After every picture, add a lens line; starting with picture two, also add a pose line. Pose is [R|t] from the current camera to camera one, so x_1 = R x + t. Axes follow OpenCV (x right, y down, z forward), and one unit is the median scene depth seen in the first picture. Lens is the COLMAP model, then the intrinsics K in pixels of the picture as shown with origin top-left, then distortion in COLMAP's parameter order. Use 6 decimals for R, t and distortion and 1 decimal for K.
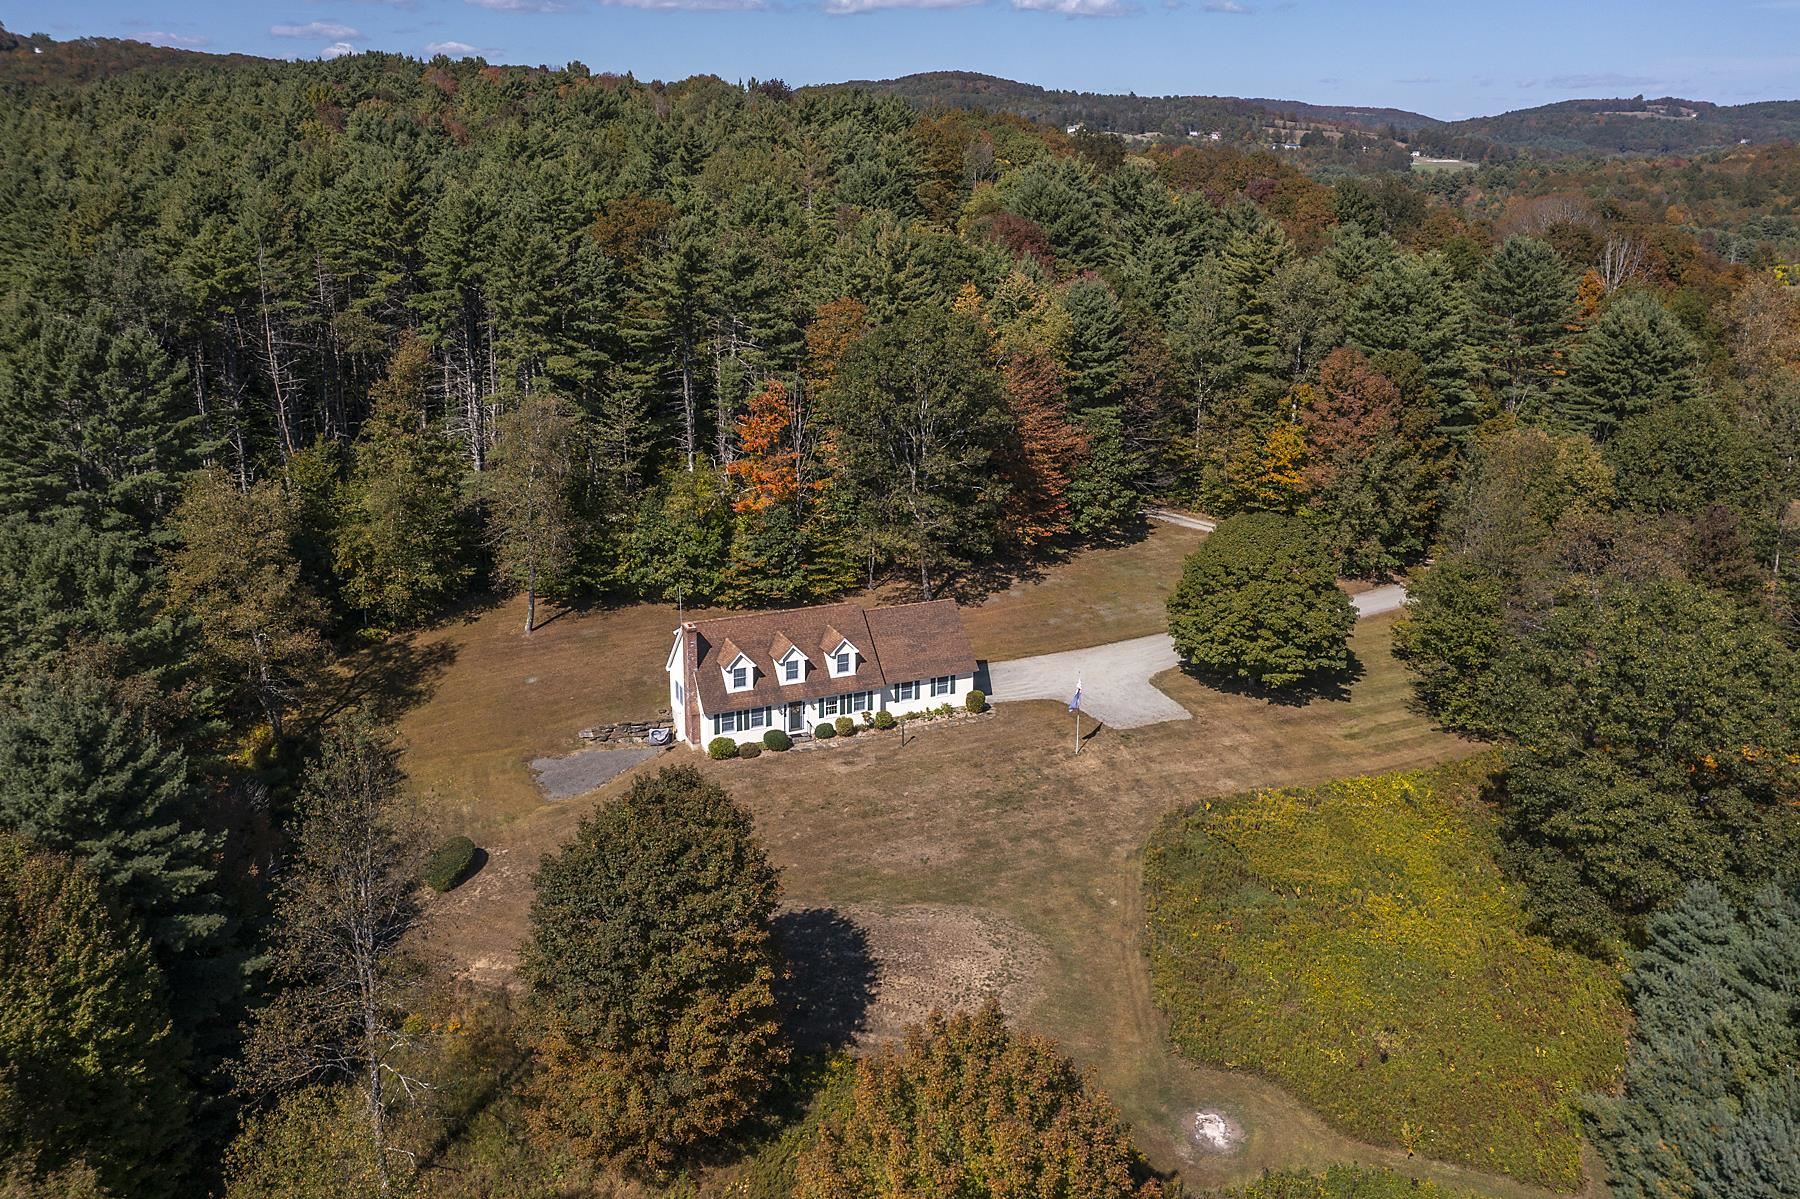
lens RADIAL K [[1491.7, 0, 954.0], [0, 1491.7, 382.1], [0, 0, 1]] dist [-0.002021, 0.005809]
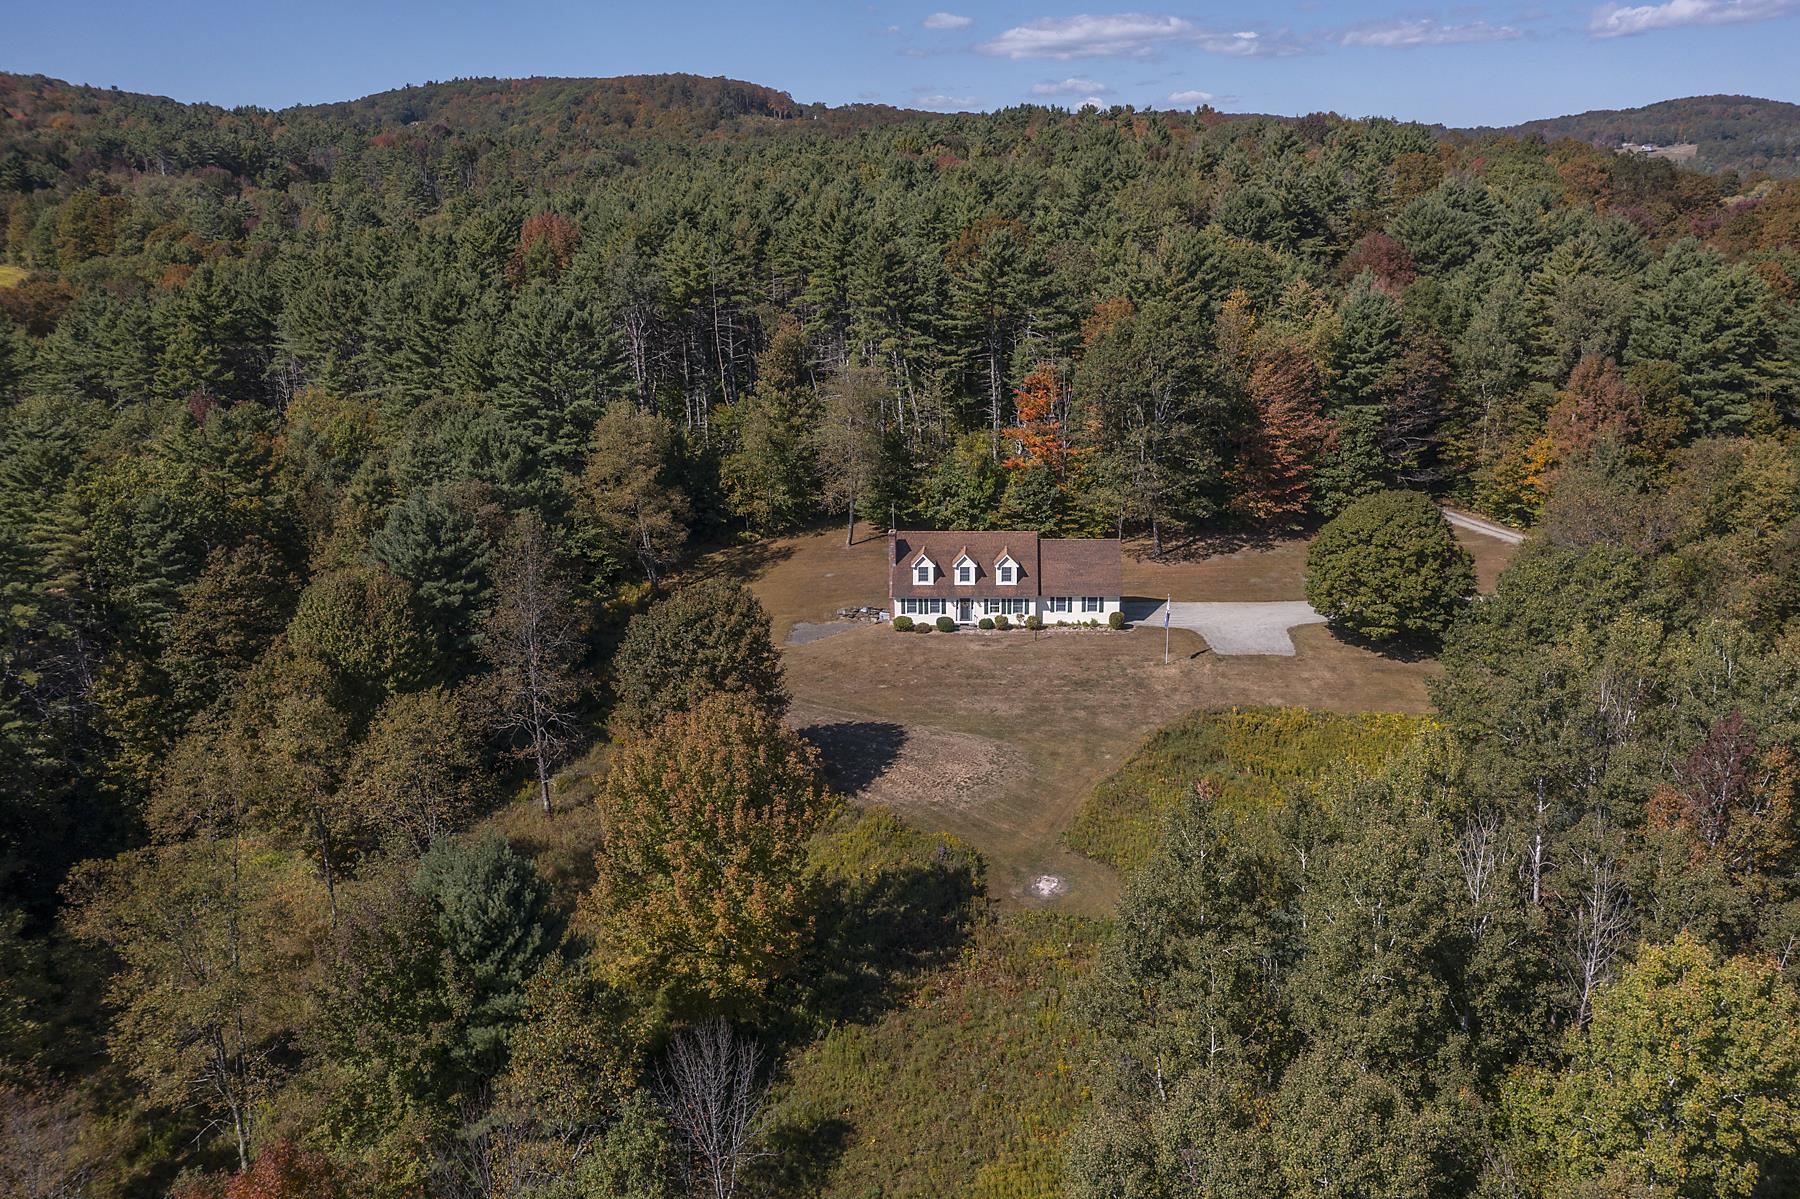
lens RADIAL K [[1448.3, 0, 904.9], [0, 1448.3, 474.7], [0, 0, 1]] dist [-0.006777, -0.001322]
pose [[0.888663, 0.069731, -0.453228, 0.366929], [-0.052316, 0.997334, 0.050866, 0.040850], [0.455567, -0.021491, 0.889942, -0.127289]]
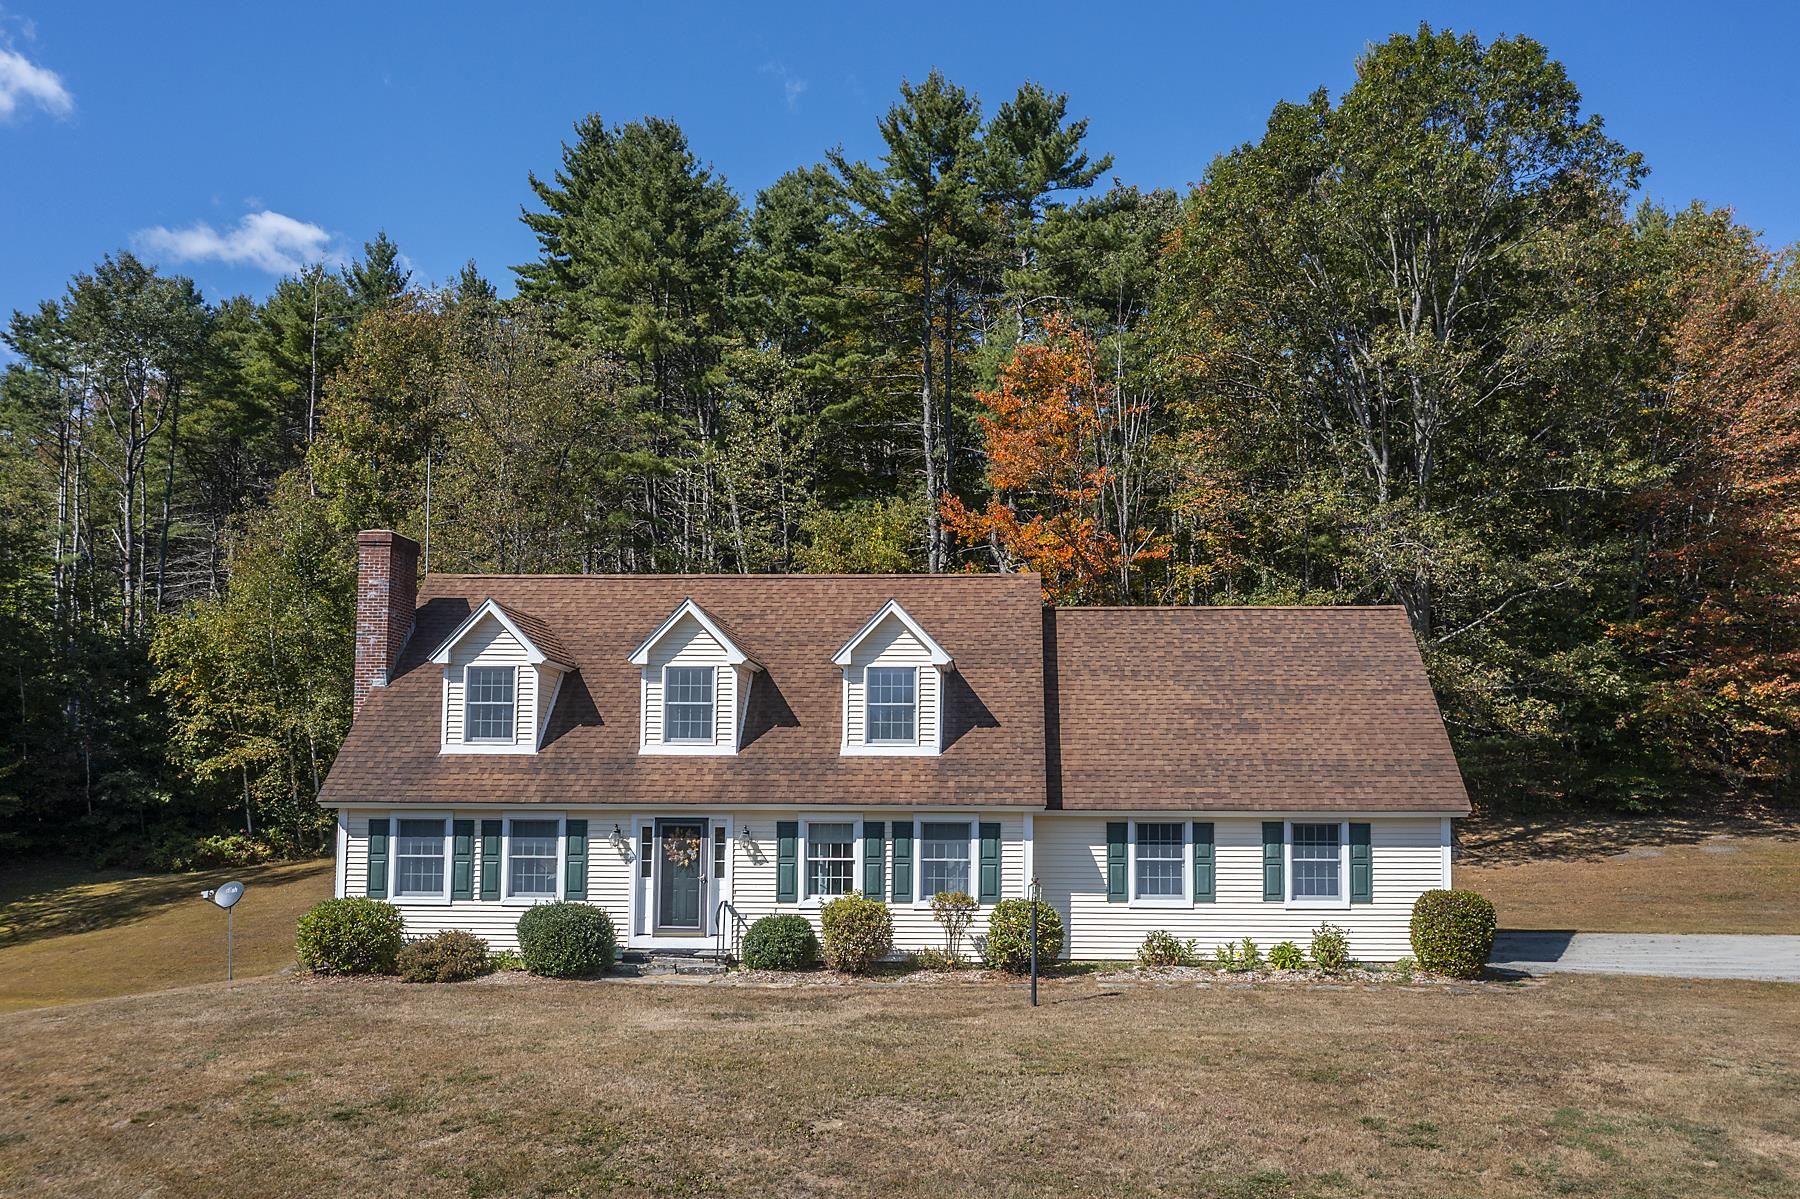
lens RADIAL K [[1596.0, 0, 921.7], [0, 1596.0, 603.5], [0, 0, 1]] dist [-0.009017, 0.003734]
pose [[0.893086, -0.045266, -0.447603, 0.051308], [-0.067380, 0.970245, -0.232561, 0.214439], [0.444812, 0.237856, 0.863462, 0.687427]]
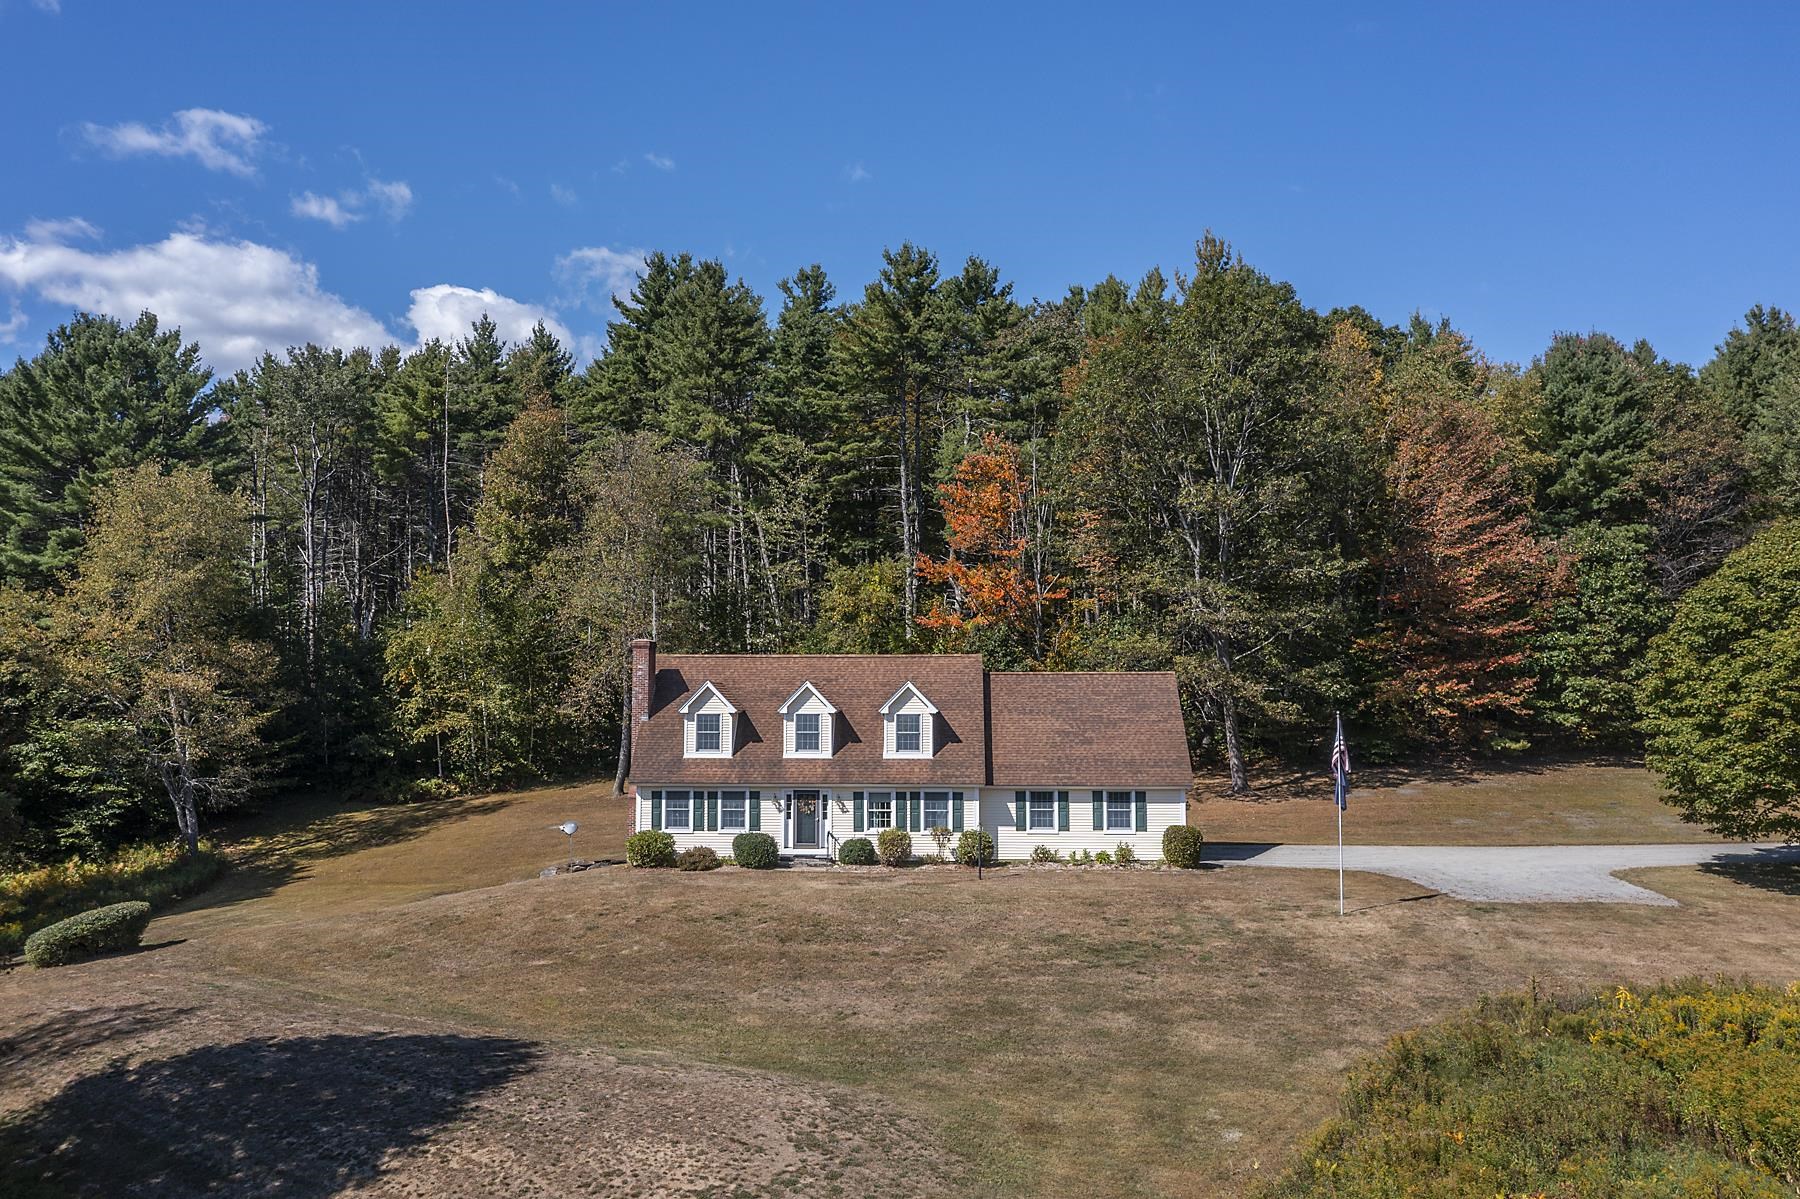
lens RADIAL K [[1564.3, 0, 843.6], [0, 1564.3, 485.0], [0, 0, 1]] dist [-0.008208, -0.002487]
pose [[0.885523, -0.059338, -0.460791, 0.150336], [-0.065577, 0.965917, -0.250407, 0.221566], [0.459945, 0.251958, 0.851451, 0.451149]]
